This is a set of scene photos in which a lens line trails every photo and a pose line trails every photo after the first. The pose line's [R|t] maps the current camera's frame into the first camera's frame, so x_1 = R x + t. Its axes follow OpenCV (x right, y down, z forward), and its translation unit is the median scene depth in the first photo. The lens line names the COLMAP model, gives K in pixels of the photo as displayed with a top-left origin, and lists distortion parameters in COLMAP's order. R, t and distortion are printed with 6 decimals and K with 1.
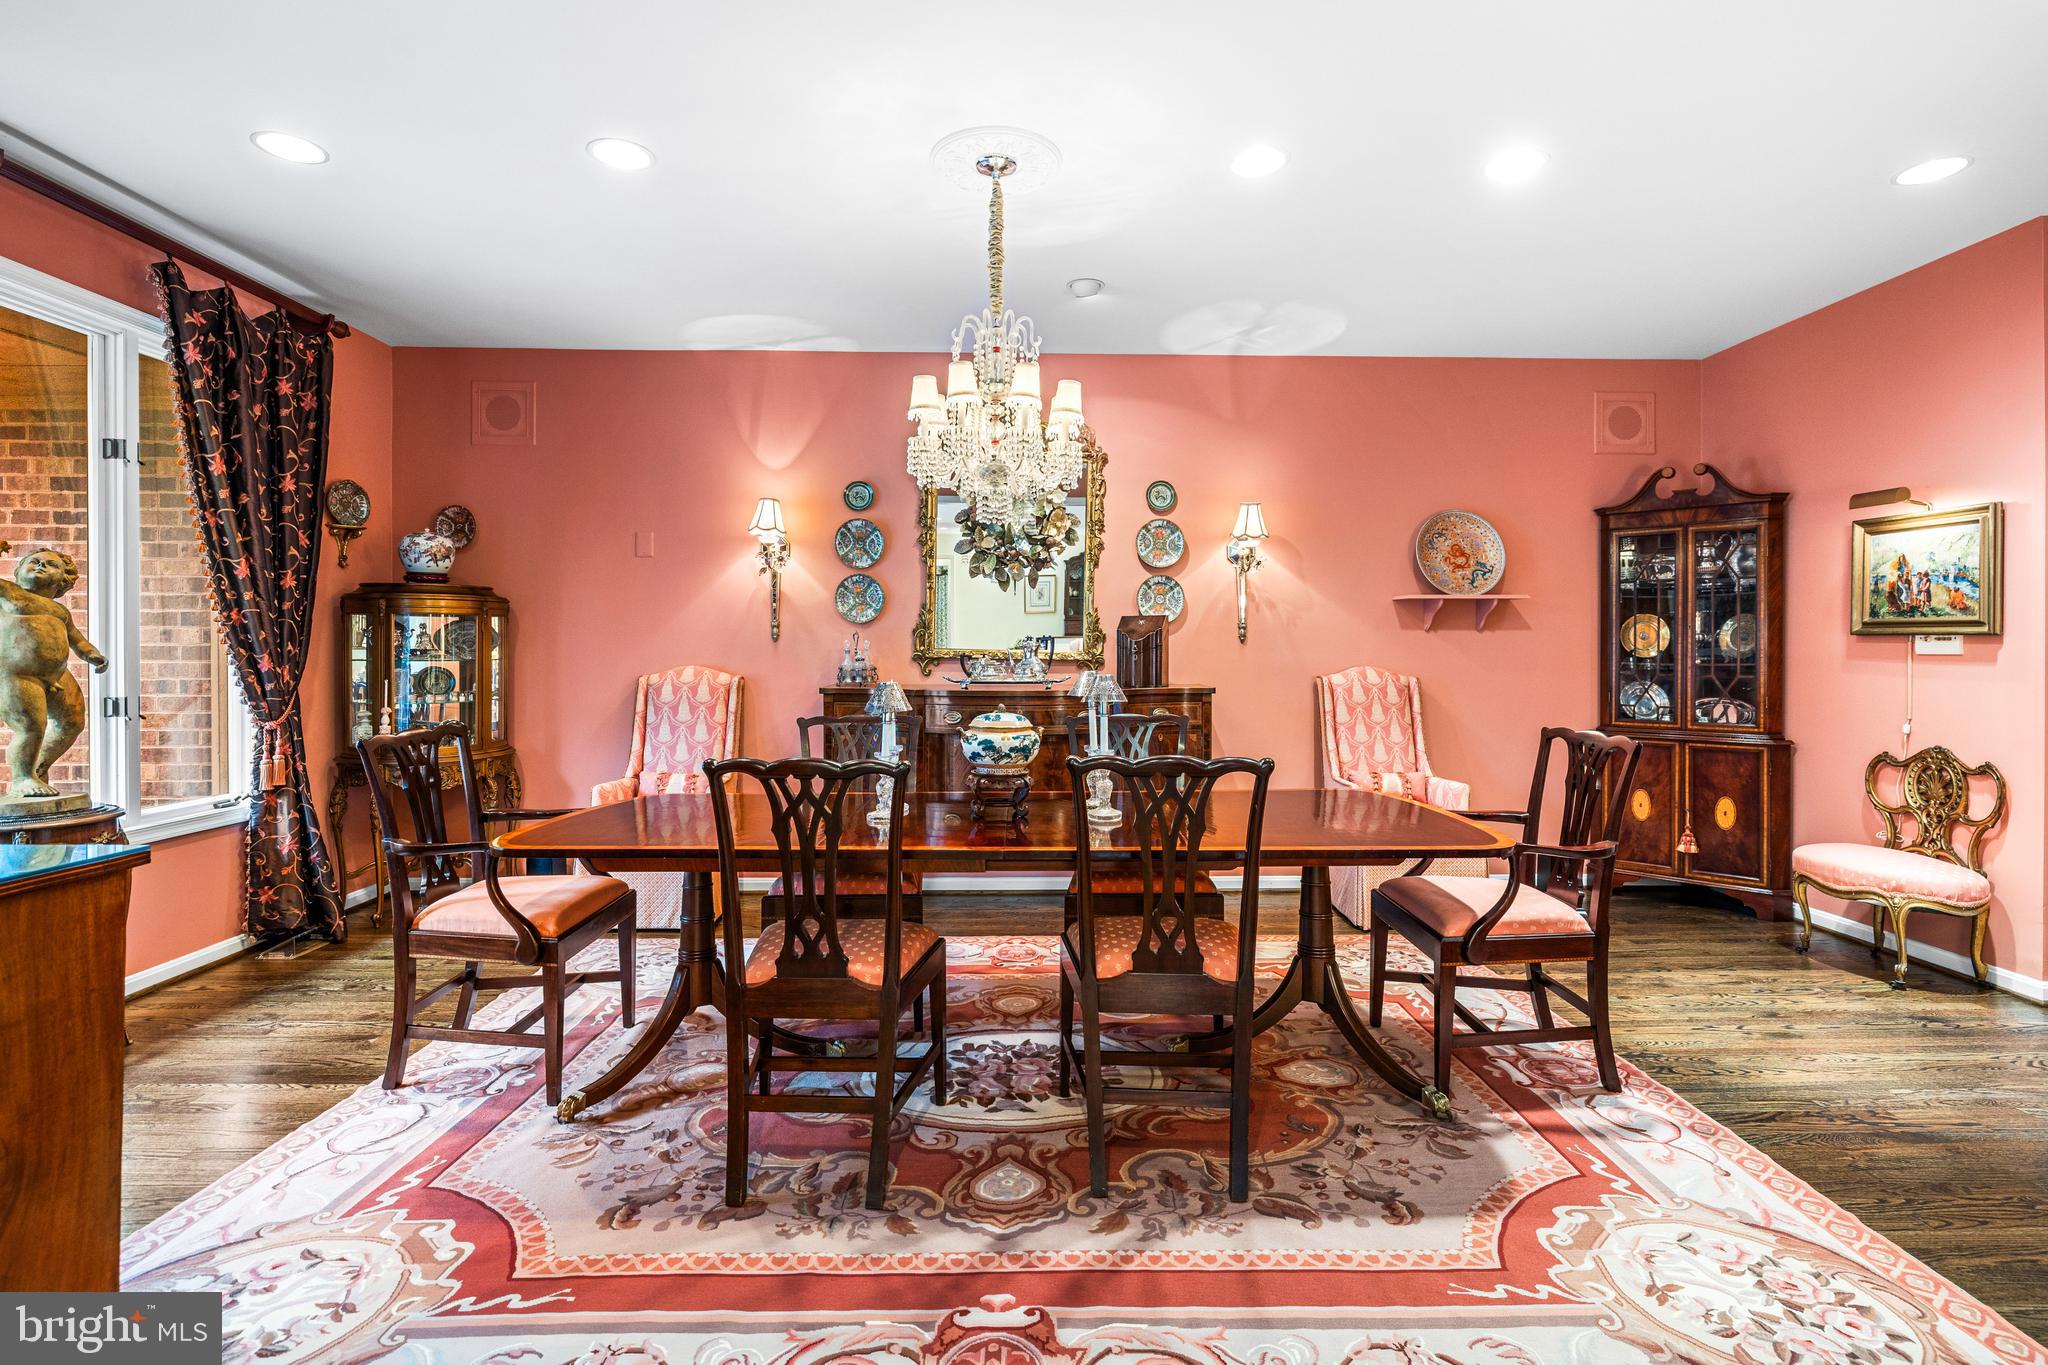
lens RADIAL K [[954.2, 0, 1023.2], [0, 954.2, 660.0], [0, 0, 1]] dist [-0.005166, -0.000006]
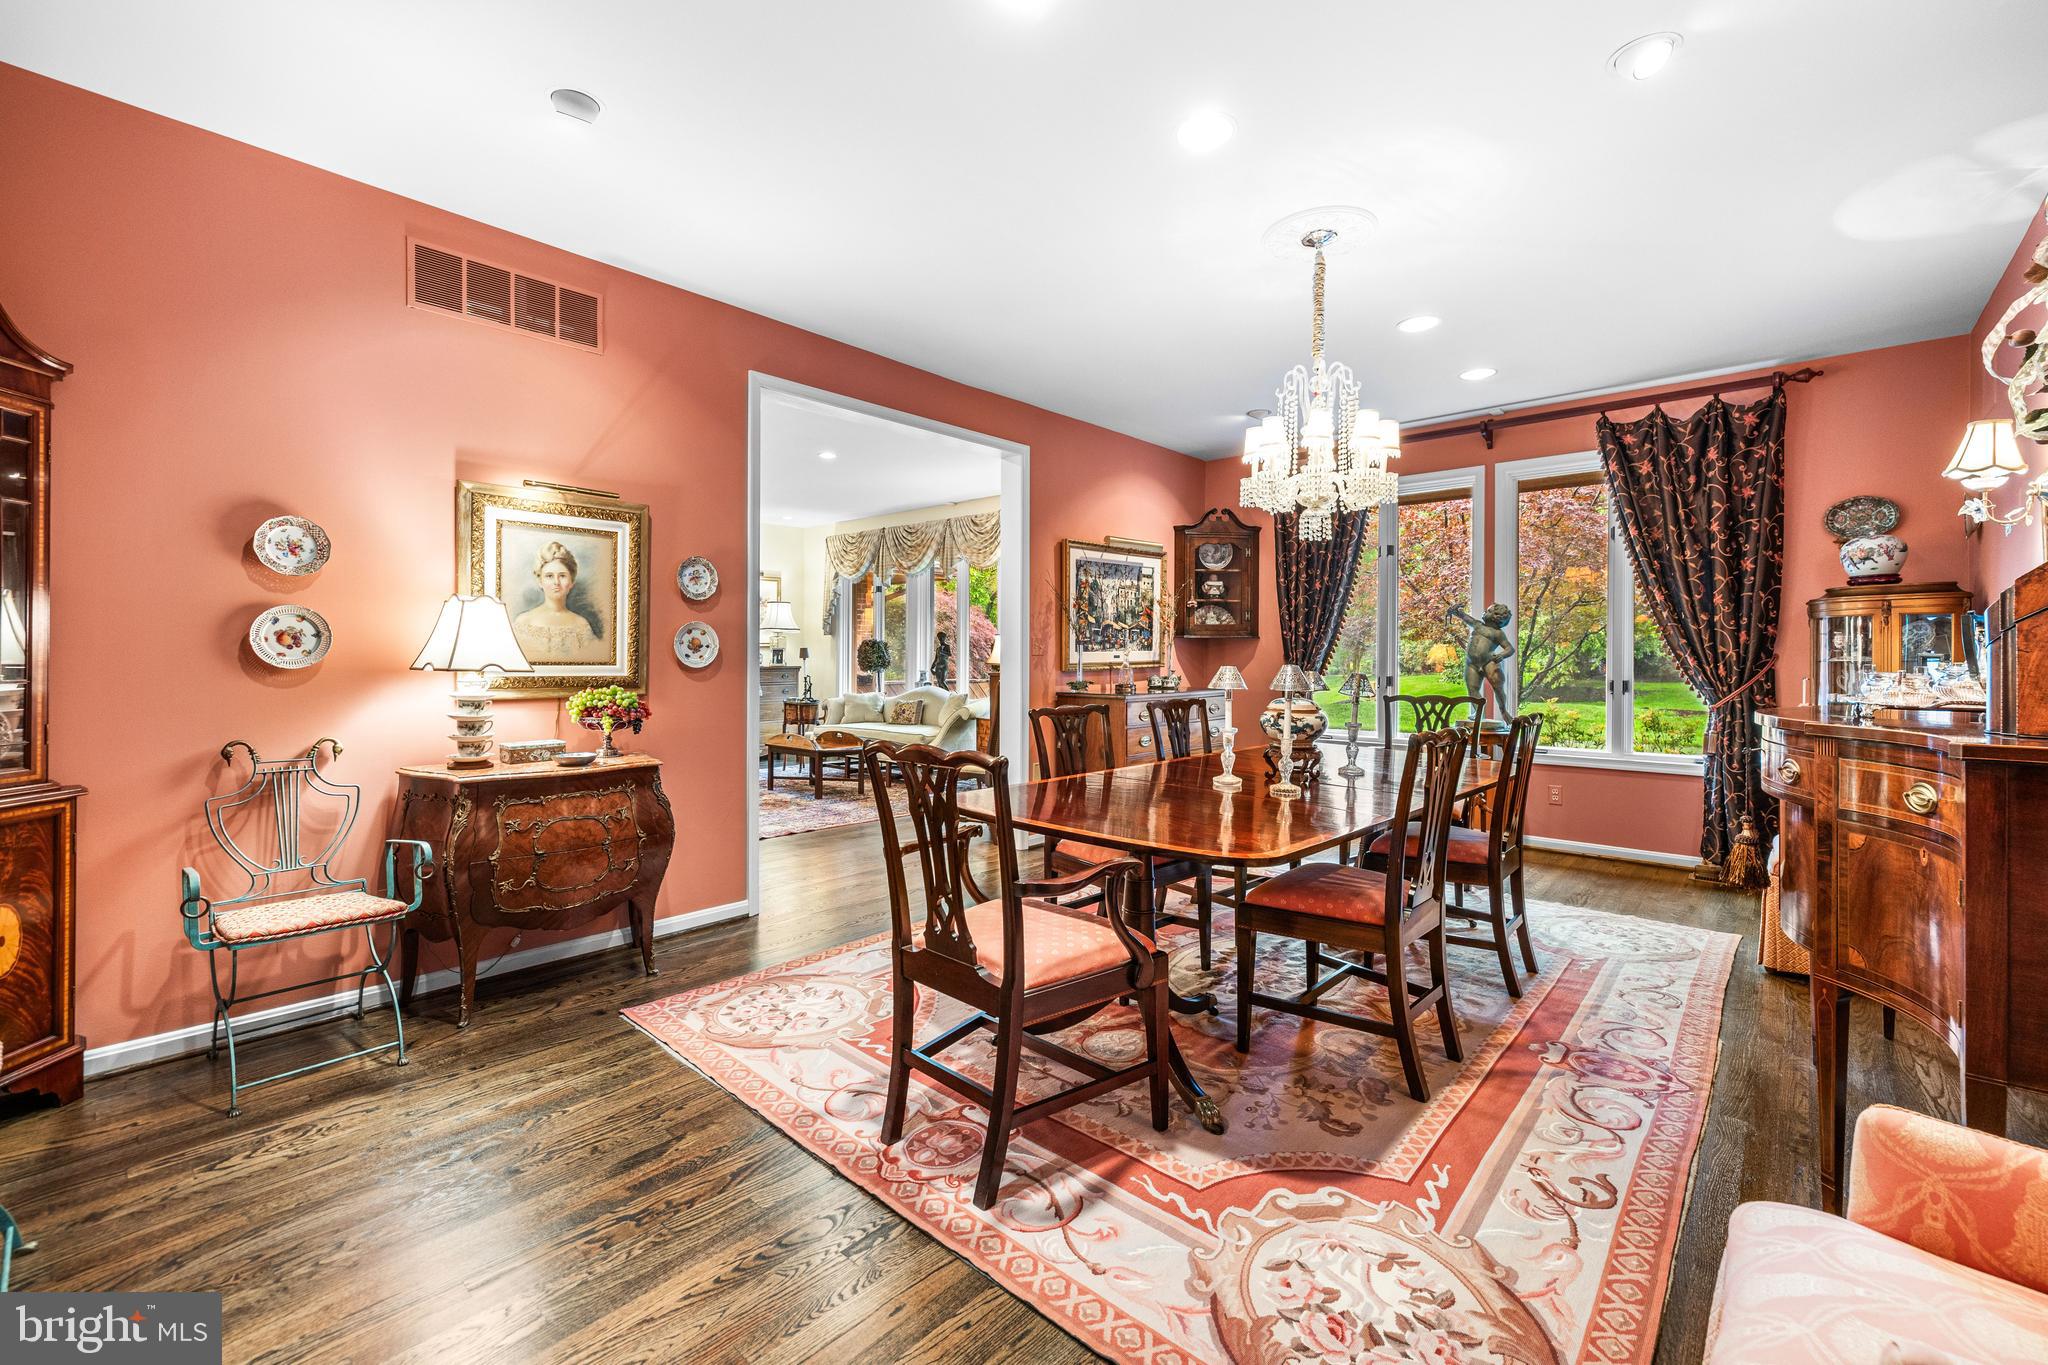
lens RADIAL K [[856.1, 0, 1017.1], [0, 856.1, 660.2], [0, 0, 1]] dist [0.000961, 0.000283]
pose [[-0.685092, 0.000367, -0.728456, 0.631190], [-0.009888, 0.999903, 0.009802, -0.000438], [0.728389, 0.013918, -0.685022, 0.917906]]
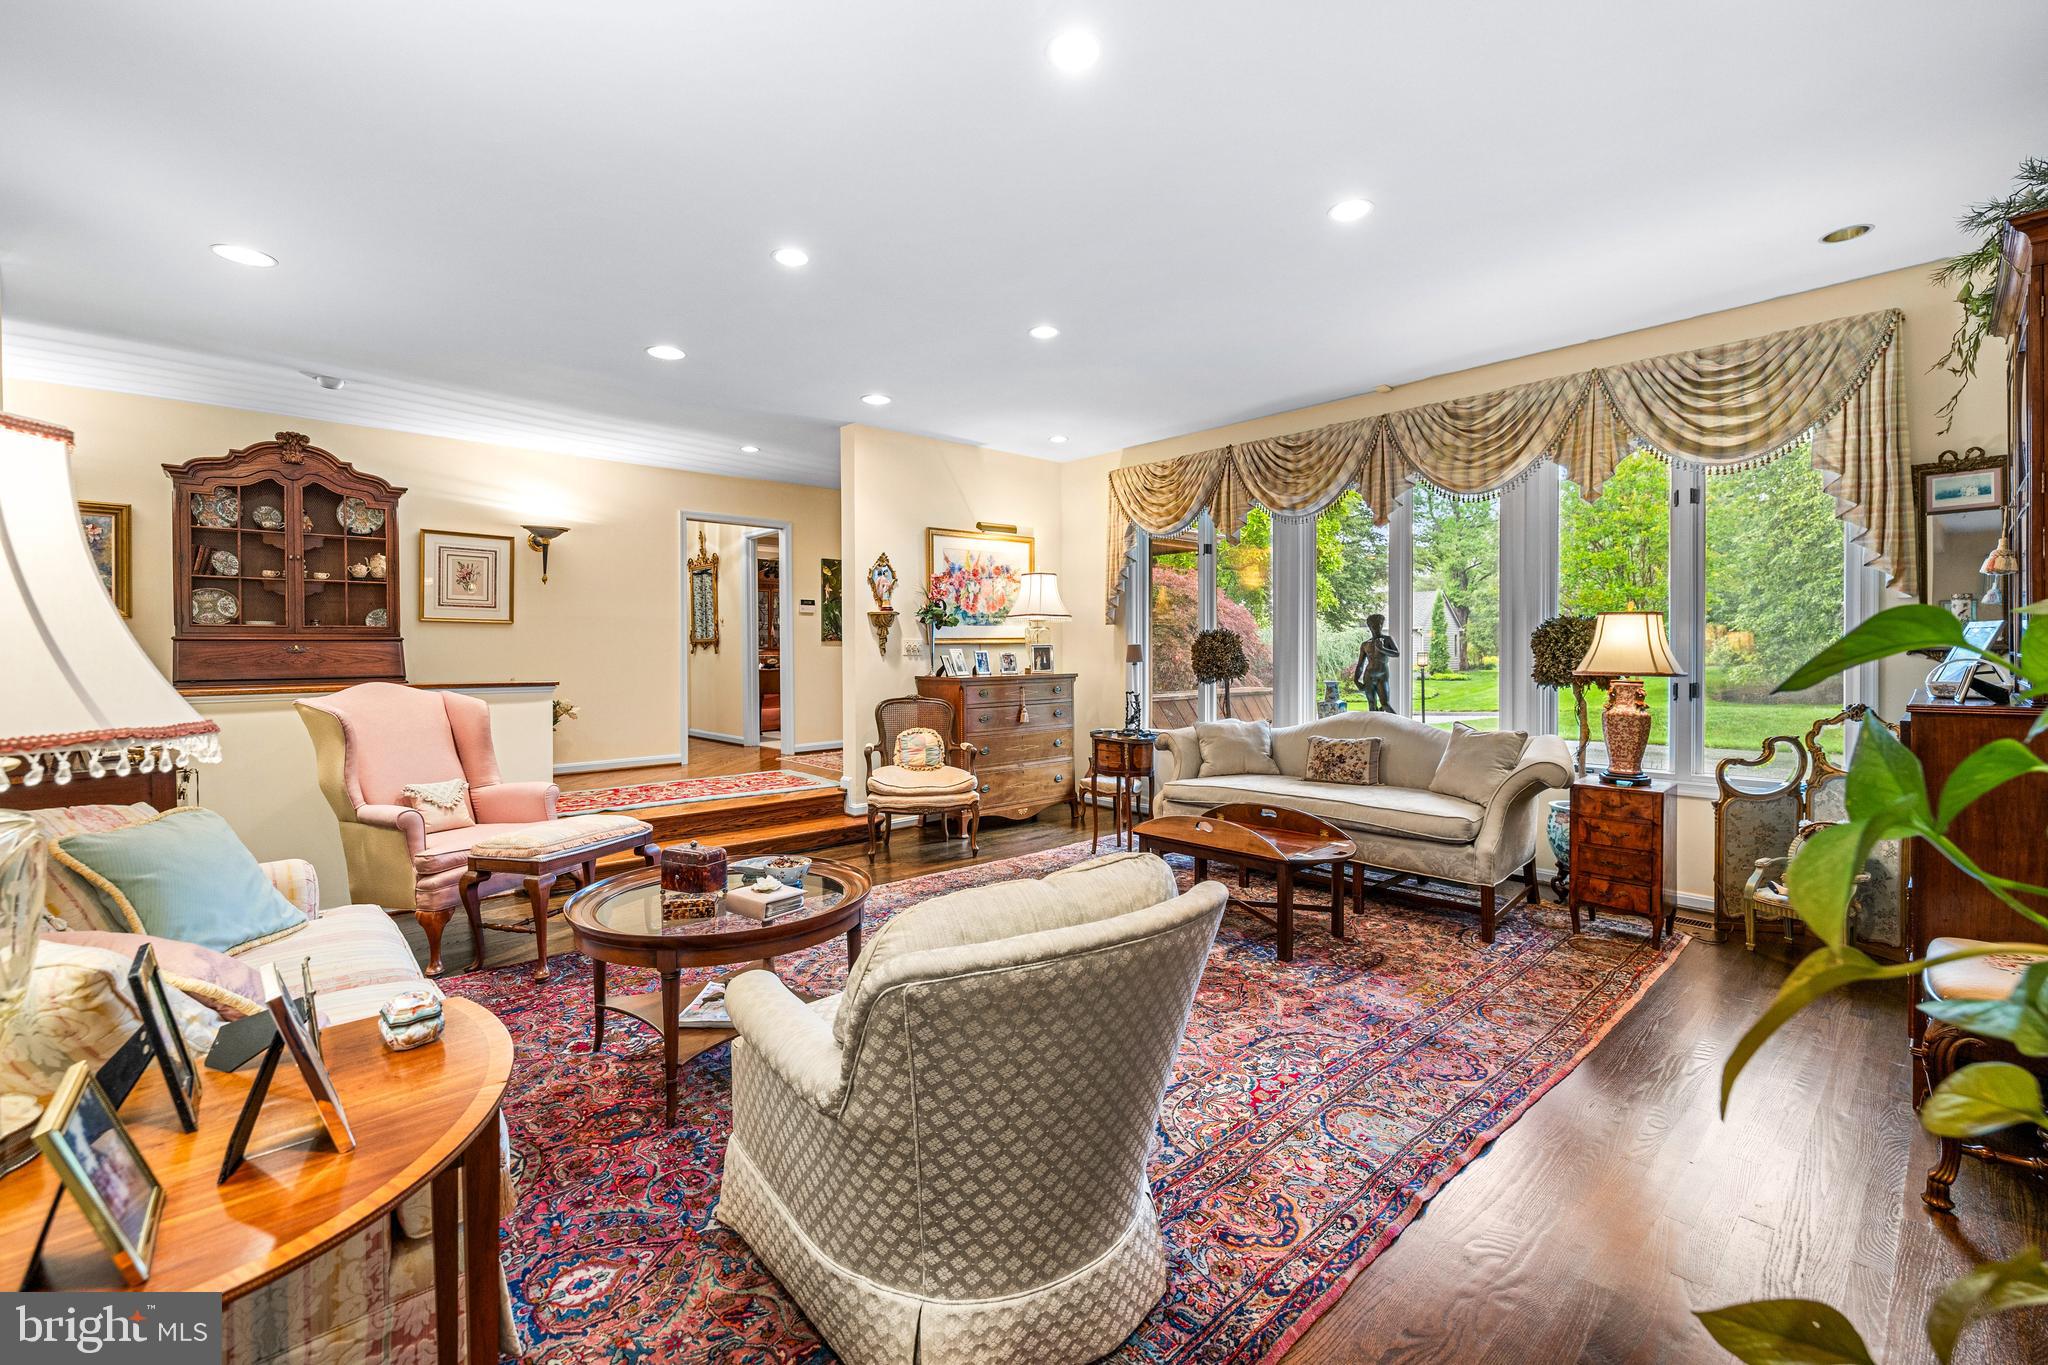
lens RADIAL K [[856.1, 0, 1017.1], [0, 856.1, 660.2], [0, 0, 1]] dist [0.000961, 0.000283]
pose [[-0.749440, 0.009410, -0.662006, 0.417657], [-0.001062, 0.999881, 0.015415, -0.001019], [0.662072, 0.012256, -0.749340, 0.023691]]
